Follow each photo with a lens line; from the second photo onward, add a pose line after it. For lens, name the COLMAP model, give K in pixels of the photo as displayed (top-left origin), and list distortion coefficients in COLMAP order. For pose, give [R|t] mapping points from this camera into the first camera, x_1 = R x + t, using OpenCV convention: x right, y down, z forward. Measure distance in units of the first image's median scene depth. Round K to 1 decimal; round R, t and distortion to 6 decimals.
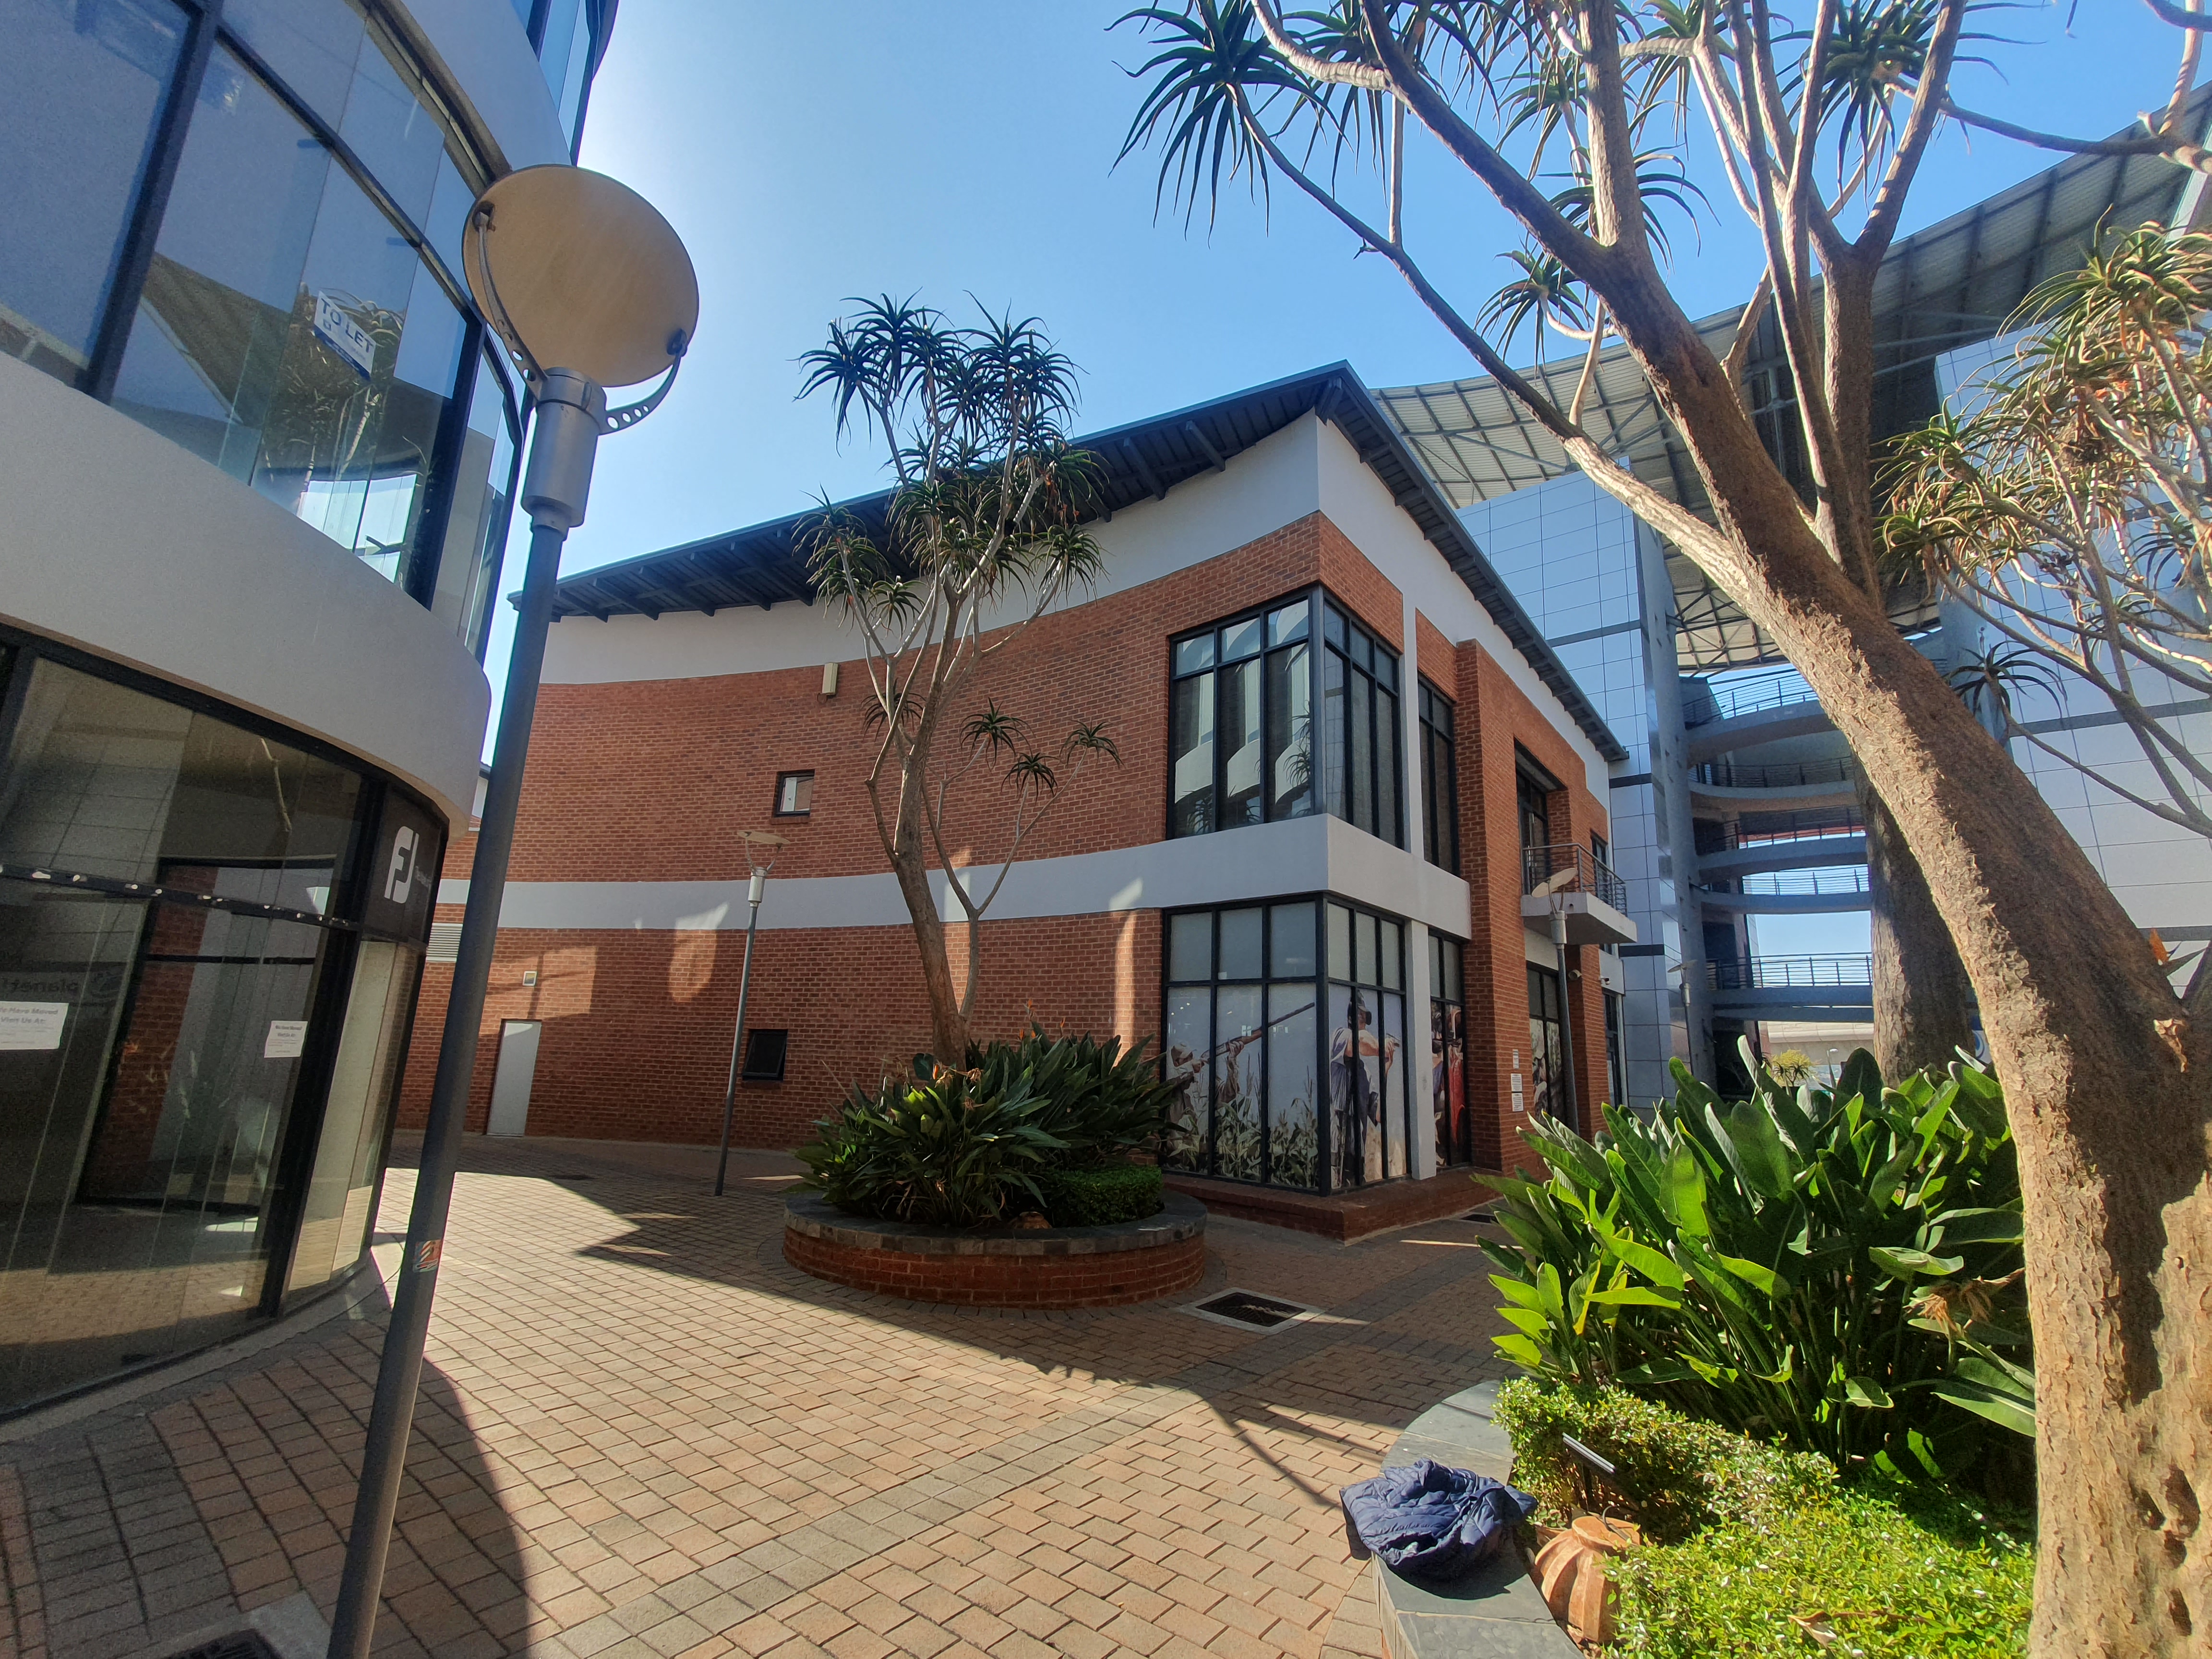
lens RADIAL K [[934.2, 0, 1124.9], [0, 934.2, 853.1], [0, 0, 1]] dist [0.002585, 0.003867]
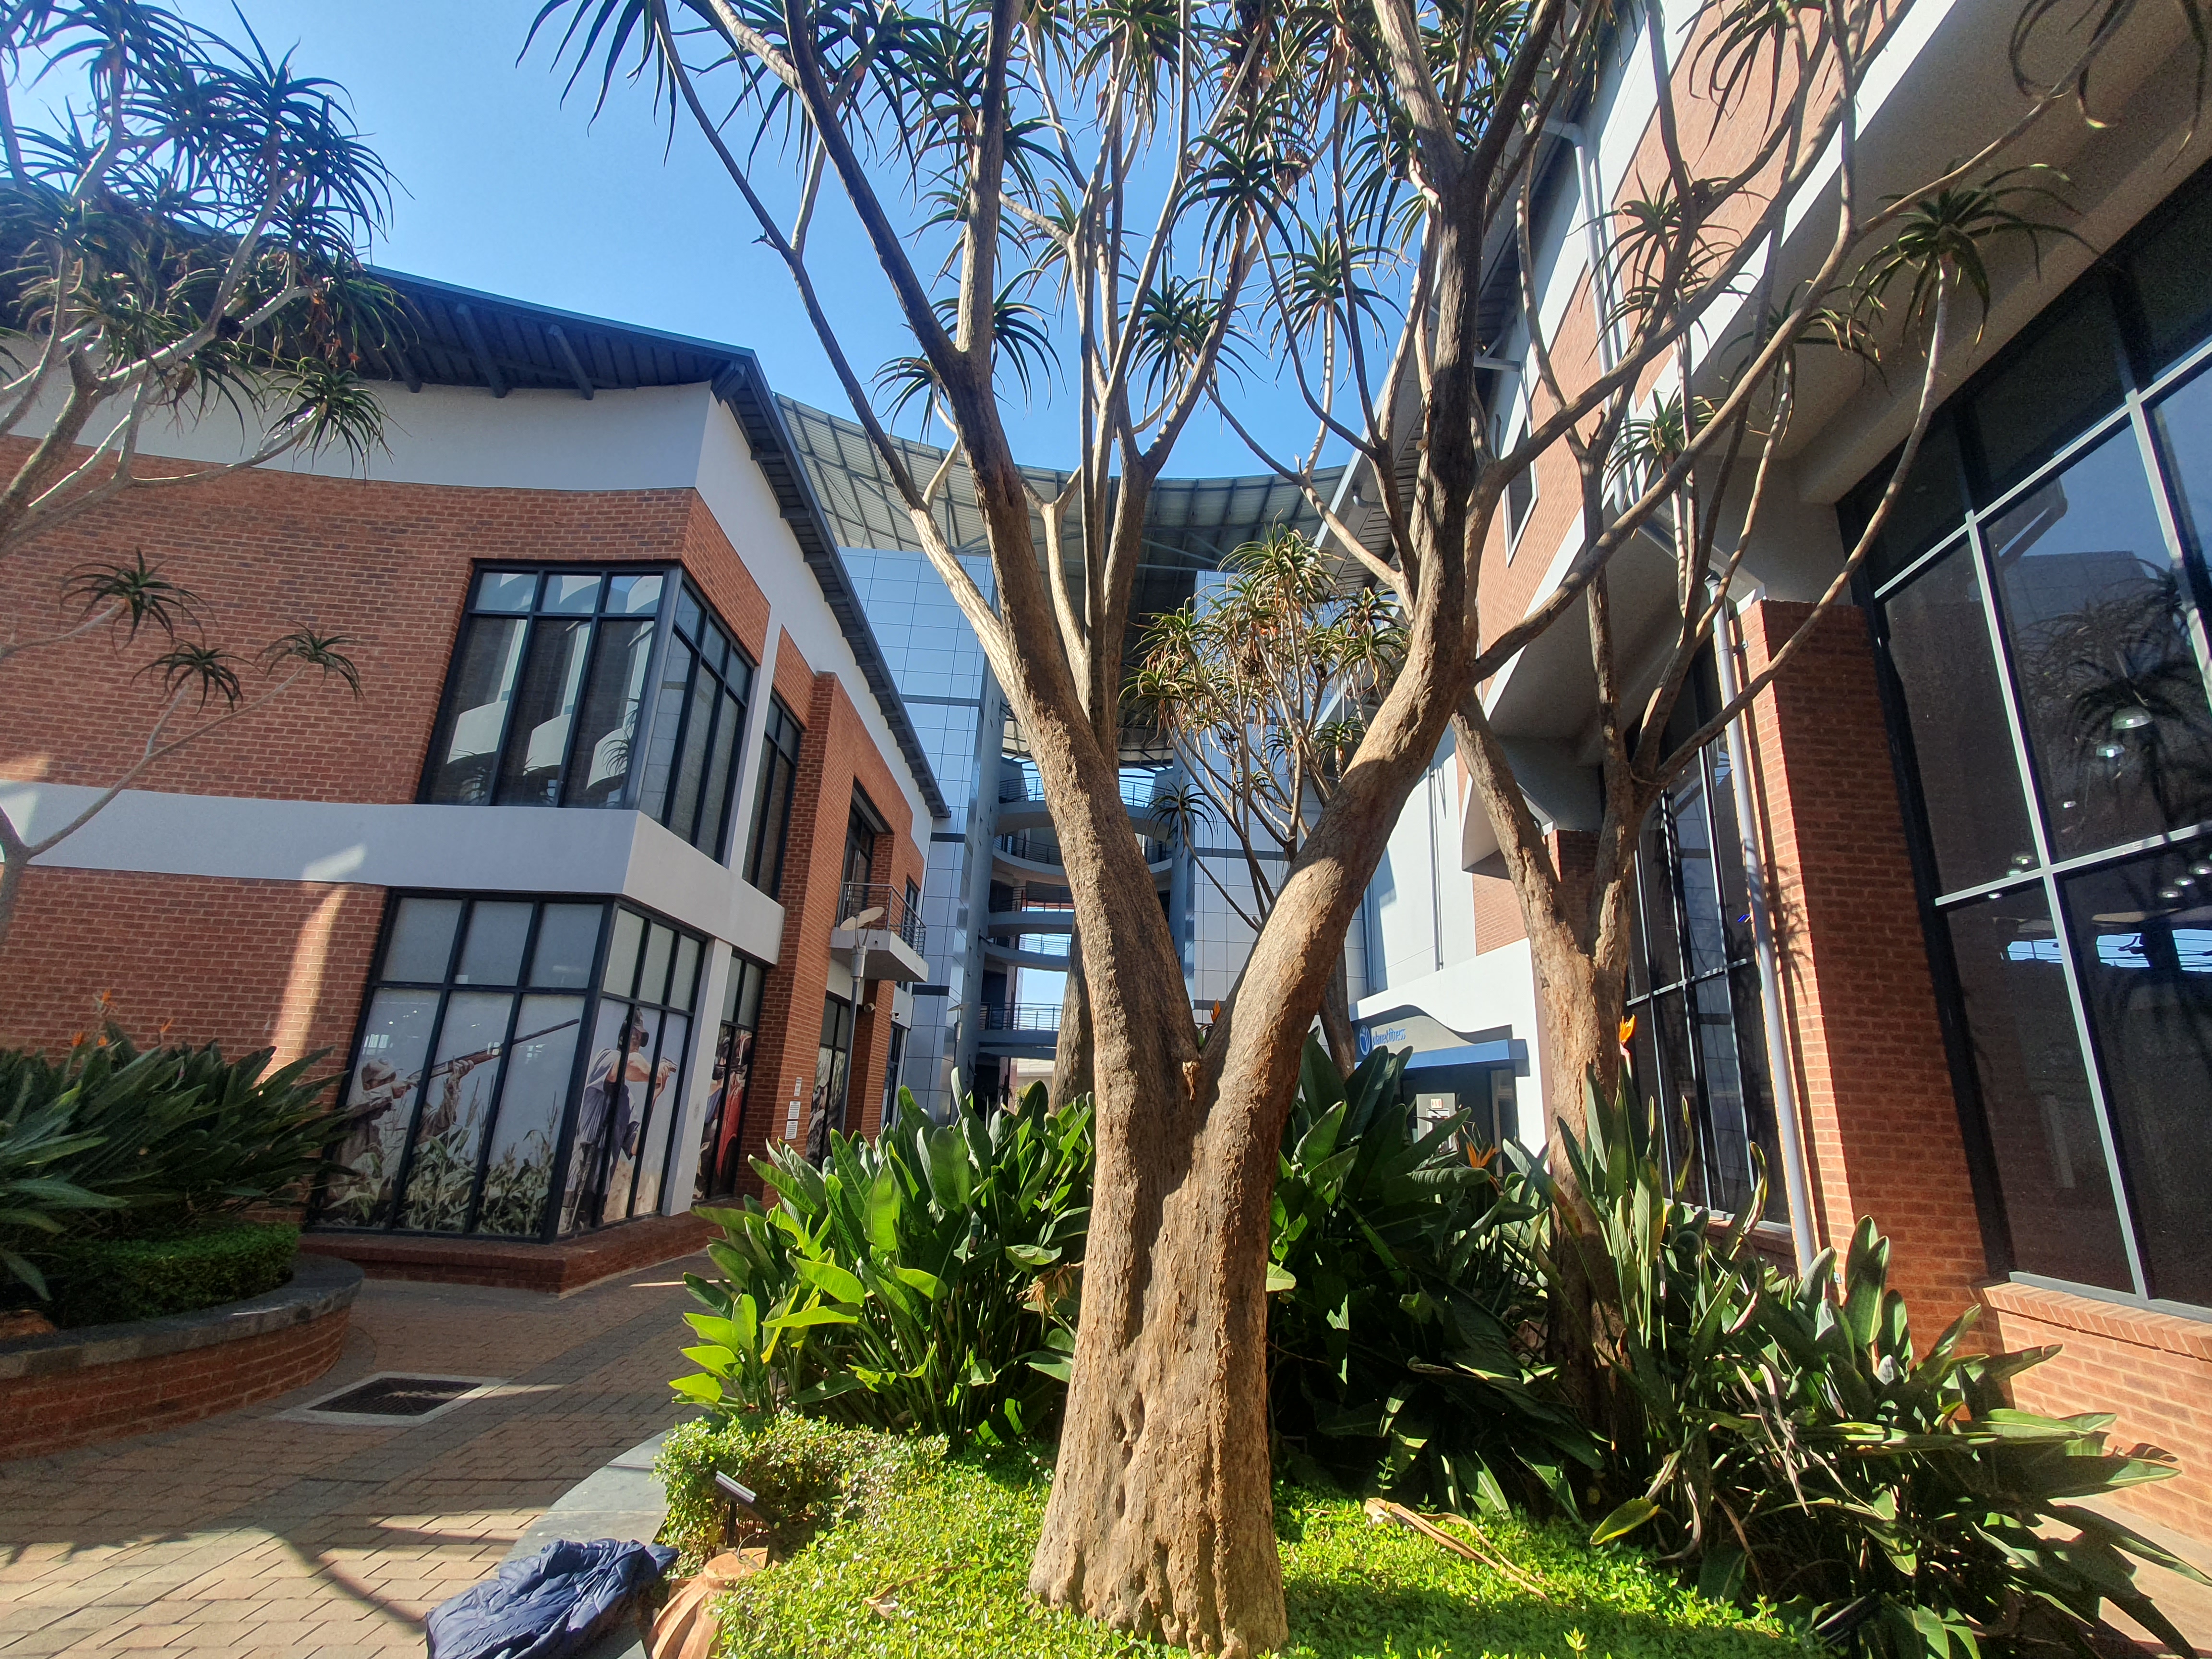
lens RADIAL K [[938.0, 0, 1122.0], [0, 938.0, 848.0], [0, 0, 1]] dist [0.002382, 0.003311]
pose [[0.765110, 0.173442, 0.620101, 0.020873], [-0.153172, 0.984419, -0.086352, 0.000061], [-0.625416, -0.028914, 0.779755, -0.002505]]
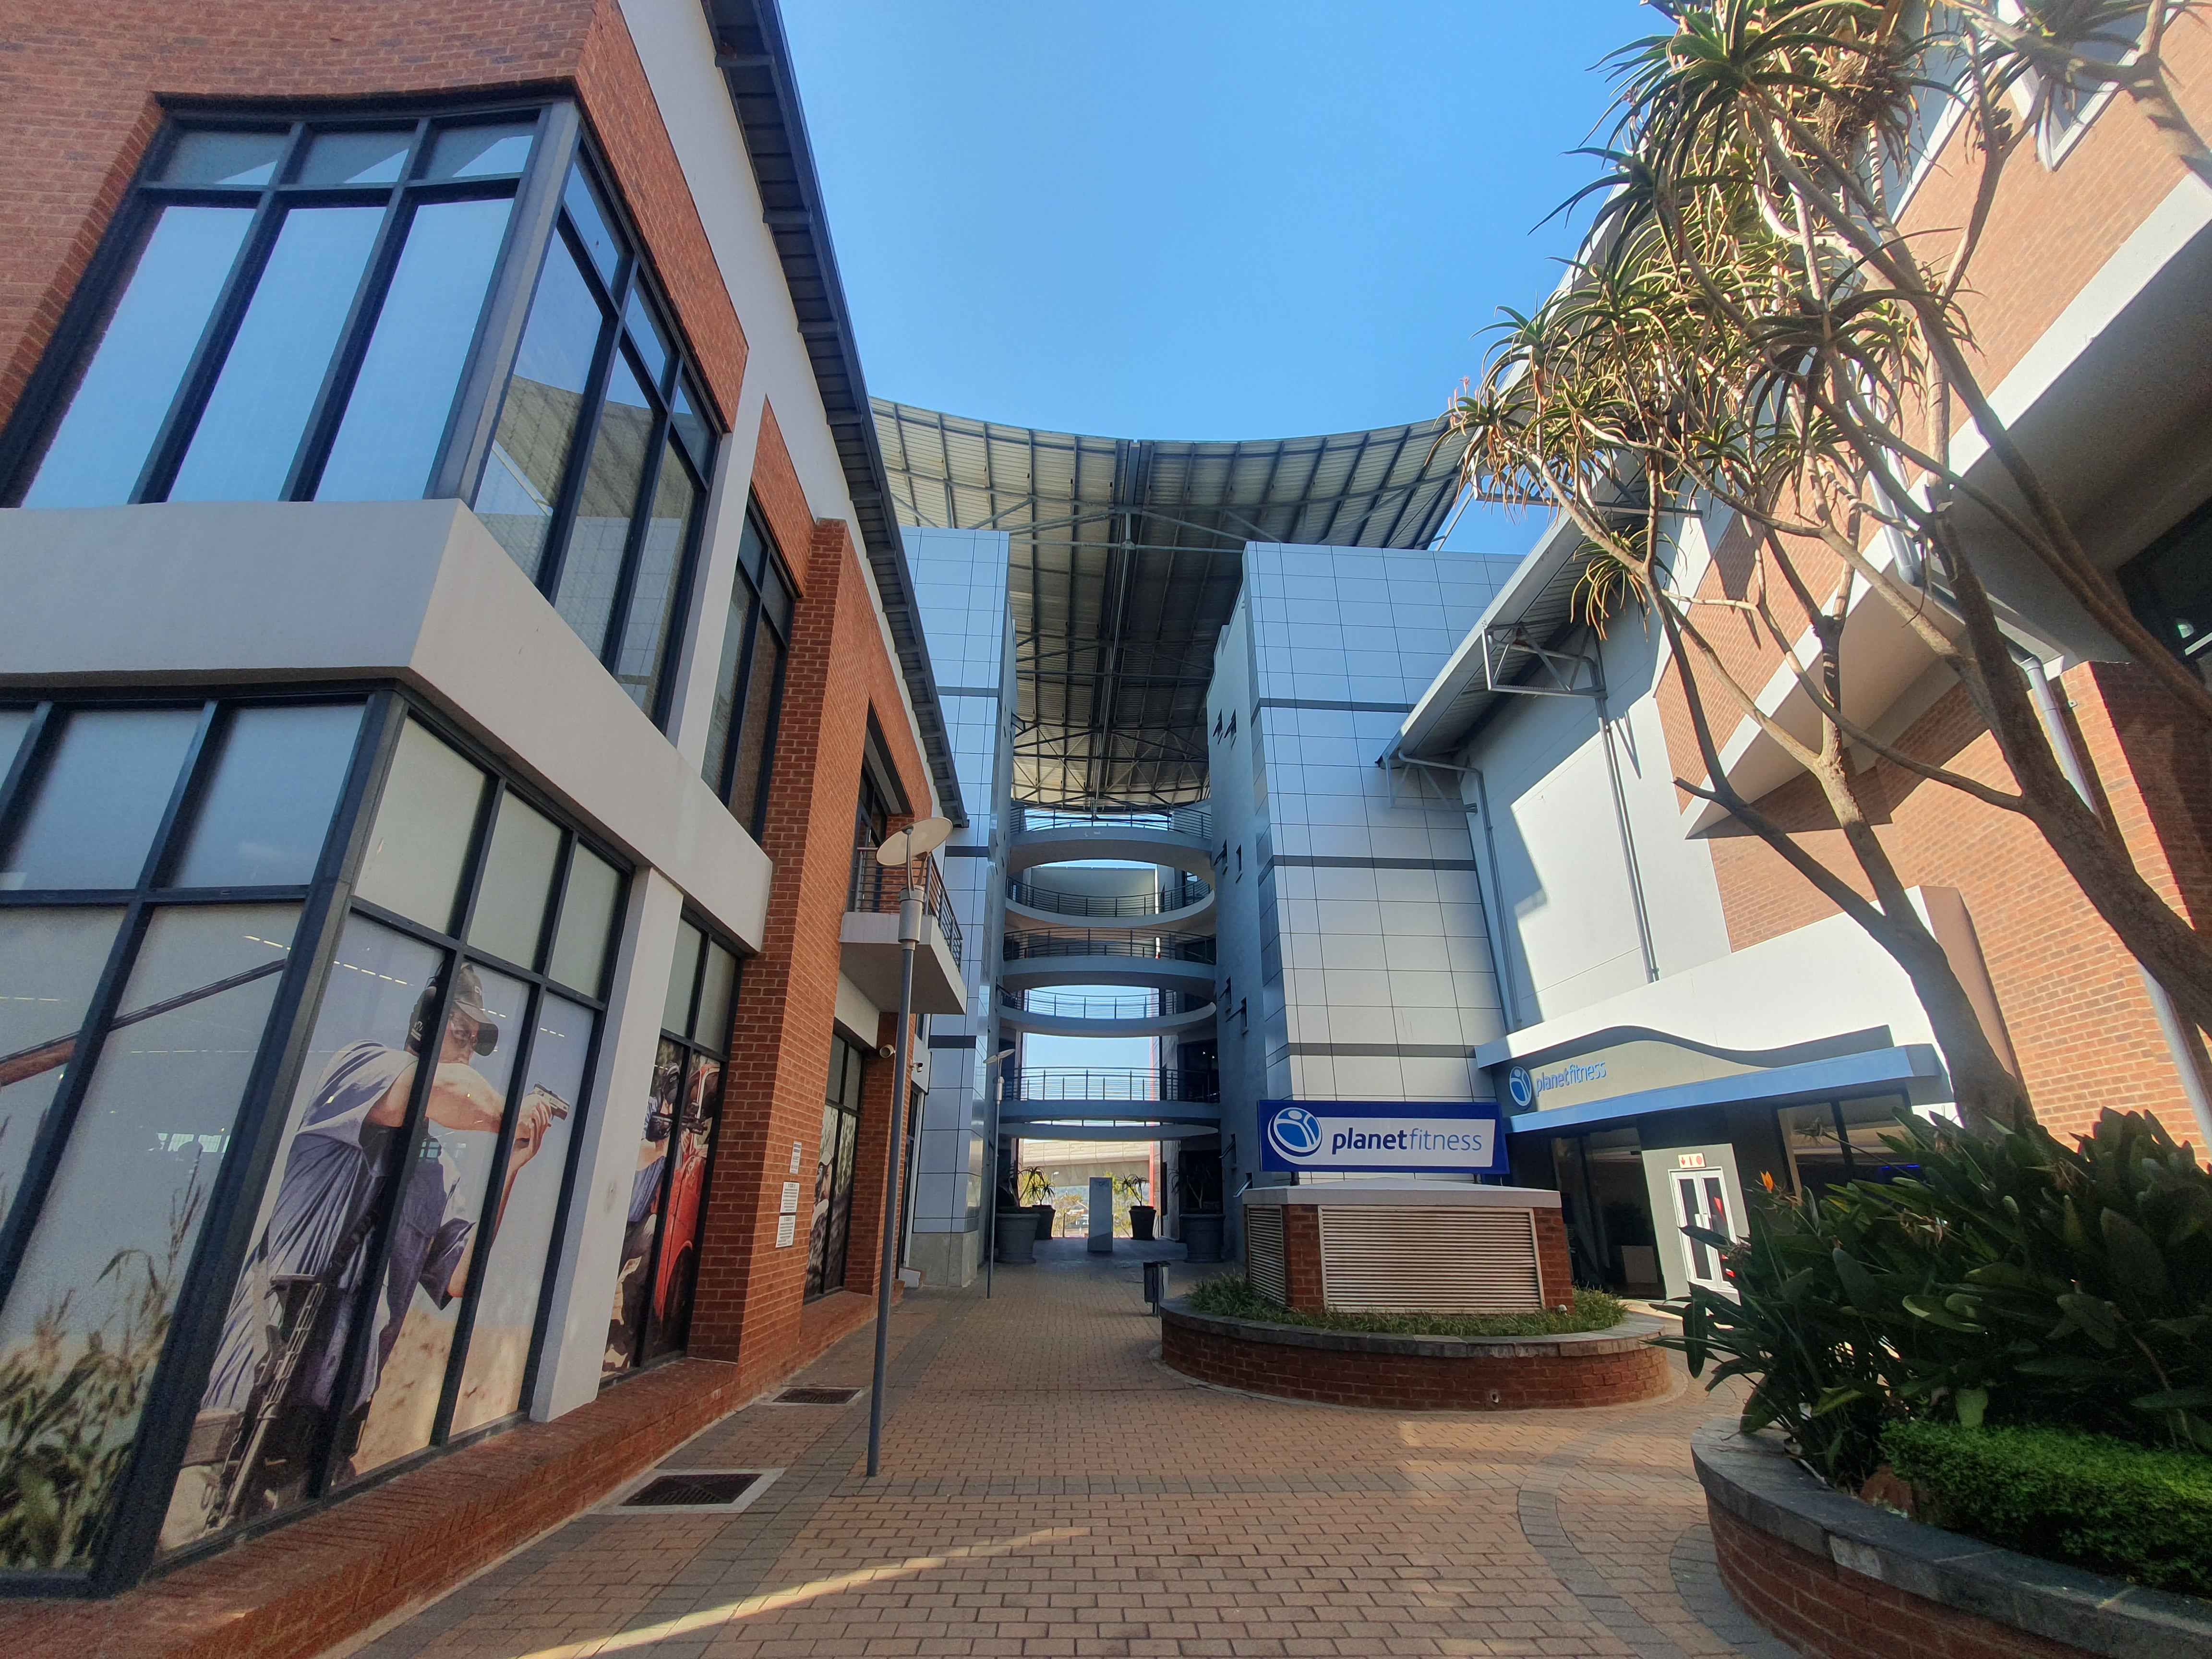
lens RADIAL K [[950.5, 0, 1111.4], [0, 950.5, 855.6], [0, 0, 1]] dist [0.001178, 0.006261]
pose [[0.761858, 0.196743, 0.617143, 0.251419], [-0.119808, 0.979118, -0.164237, 0.171424], [-0.636568, 0.051187, 0.769520, 0.625796]]
